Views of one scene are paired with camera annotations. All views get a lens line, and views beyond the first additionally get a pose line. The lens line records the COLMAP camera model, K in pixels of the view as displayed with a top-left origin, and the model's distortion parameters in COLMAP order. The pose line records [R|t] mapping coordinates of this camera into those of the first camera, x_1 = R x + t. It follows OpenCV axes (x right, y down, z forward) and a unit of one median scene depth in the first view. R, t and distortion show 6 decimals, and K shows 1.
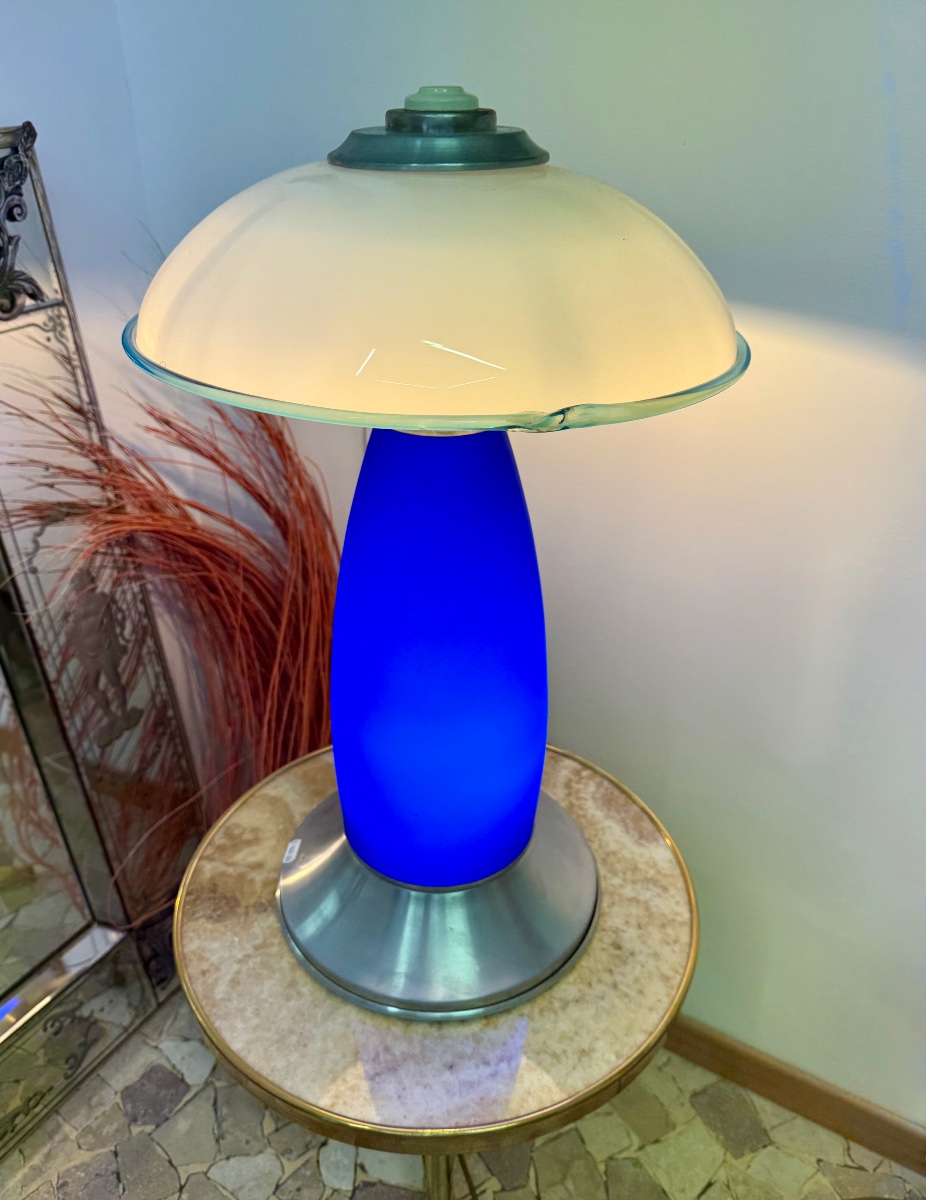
lens RADIAL K [[991.5, 0, 458.9], [0, 991.5, 619.5], [0, 0, 1]] dist [-0.036738, -0.000677]
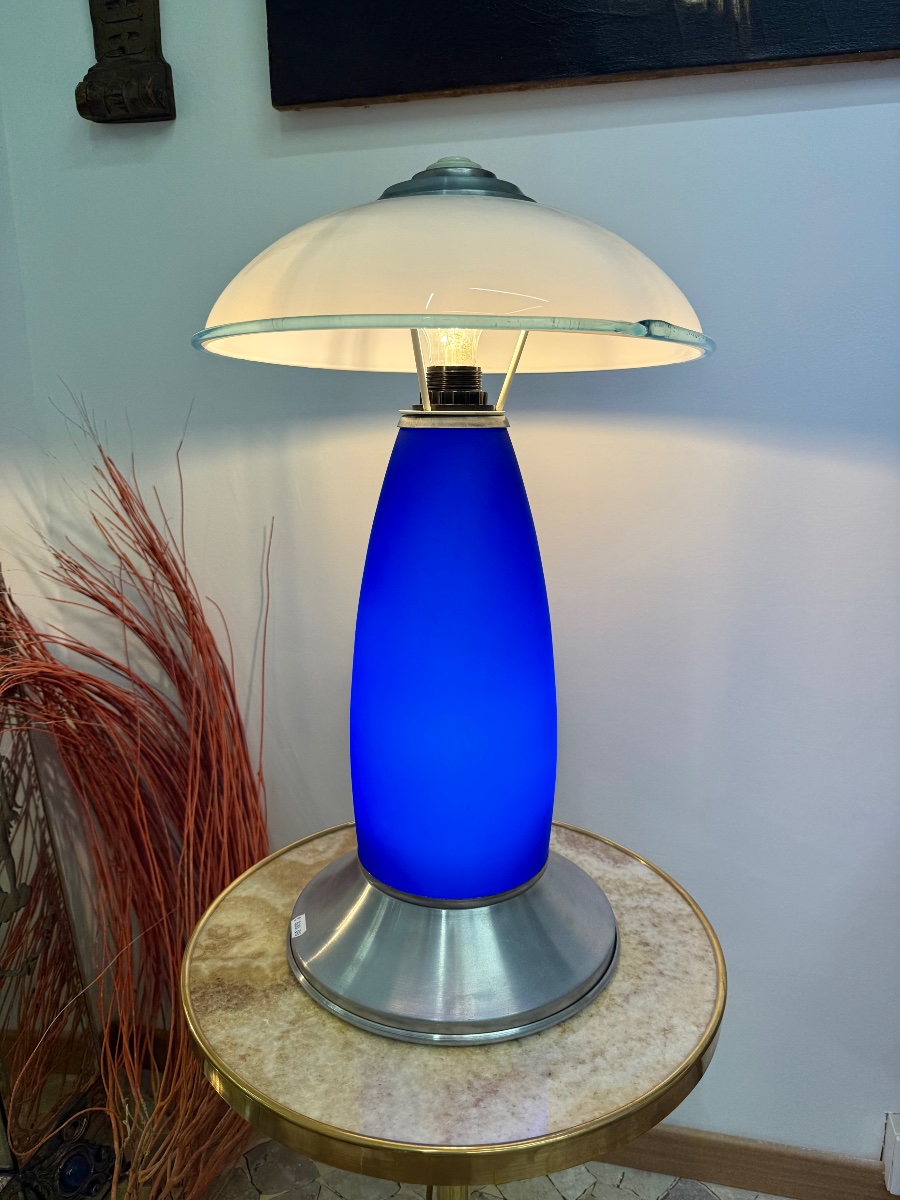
lens RADIAL K [[908.7, 0, 467.6], [0, 908.7, 597.2], [0, 0, 1]] dist [-0.046852, 0.010518]
pose [[0.945762, -0.083524, 0.313940, -0.256347], [0.178593, 0.940924, -0.287690, 0.213909], [-0.271365, 0.328154, 0.904807, 0.083844]]
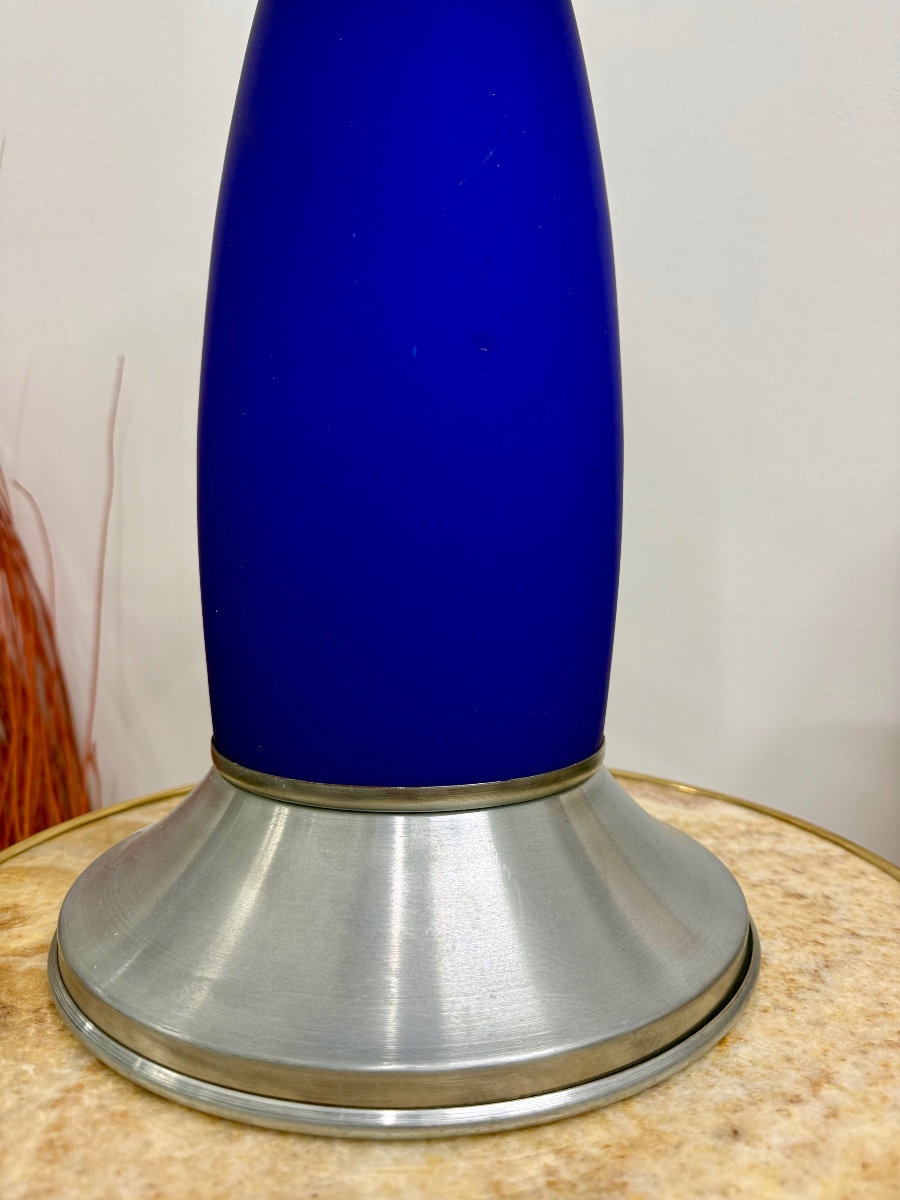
lens RADIAL K [[908.7, 0, 467.6], [0, 908.7, 597.2], [0, 0, 1]] dist [-0.046852, 0.010518]
pose [[0.899915, -0.050154, 0.433172, -0.197584], [0.240987, 0.885090, -0.398172, 0.316193], [-0.363426, 0.462710, 0.808592, 0.546406]]
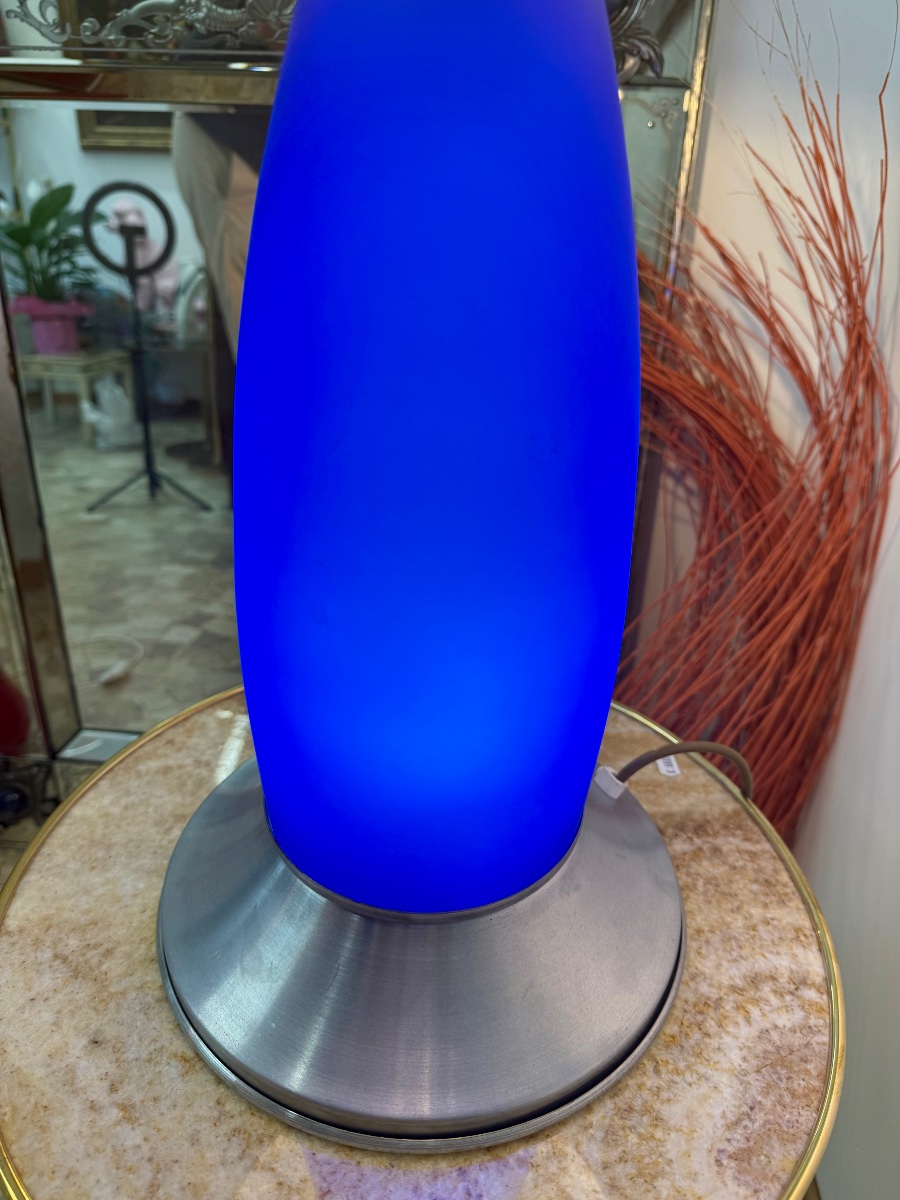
lens RADIAL K [[908.7, 0, 467.6], [0, 908.7, 597.2], [0, 0, 1]] dist [-0.046852, 0.010518]
pose [[0.464068, 0.461918, -0.755826, 0.336242], [-0.501945, 0.840184, 0.205284, -0.022860], [0.729857, 0.284117, 0.621760, 0.604727]]
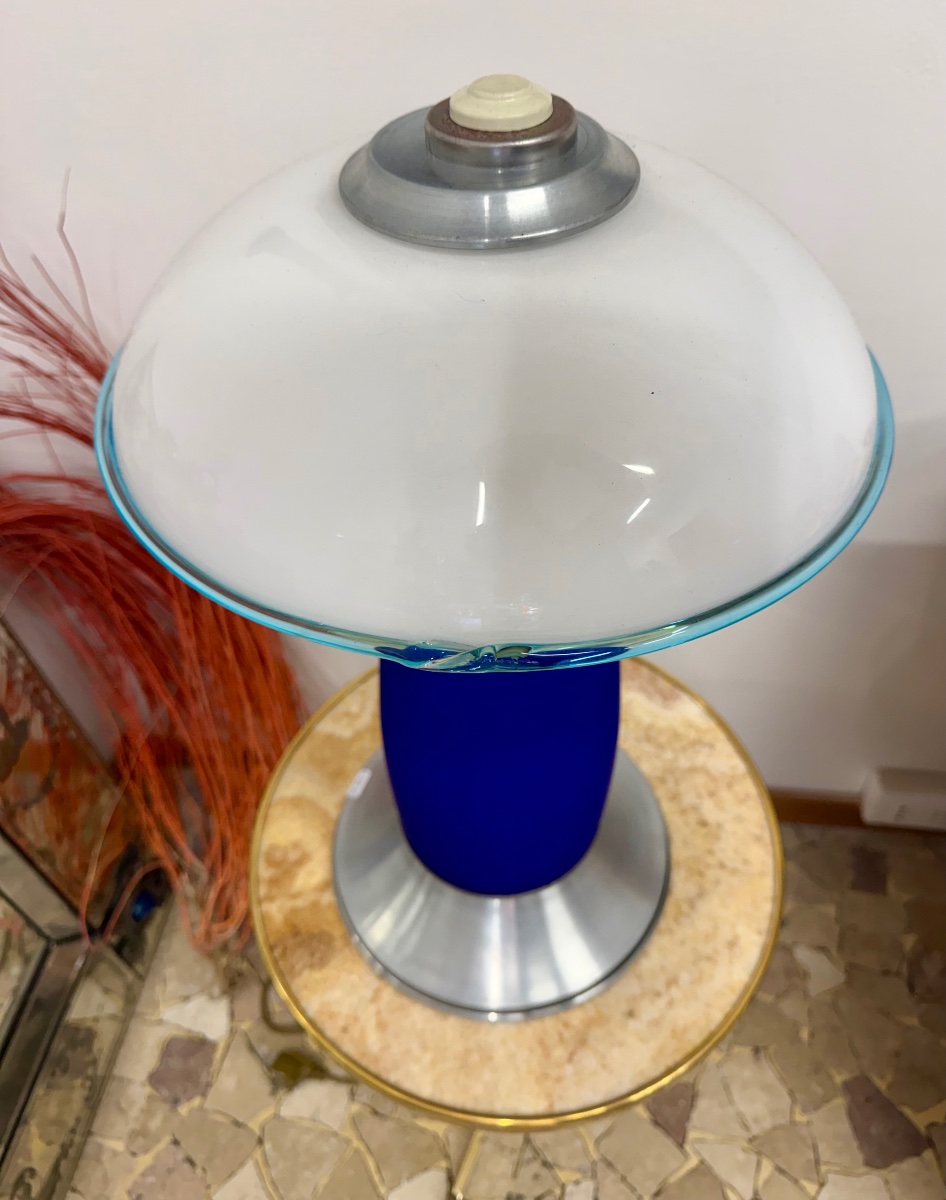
lens RADIAL K [[985.9, 0, 491.2], [0, 985.9, 604.1], [0, 0, 1]] dist [-0.003992, -0.006464]
pose [[0.905732, -0.324622, 0.272525, -0.229829], [0.236589, 0.920694, 0.310399, -0.235280], [-0.351675, -0.216662, 0.910705, 0.177060]]
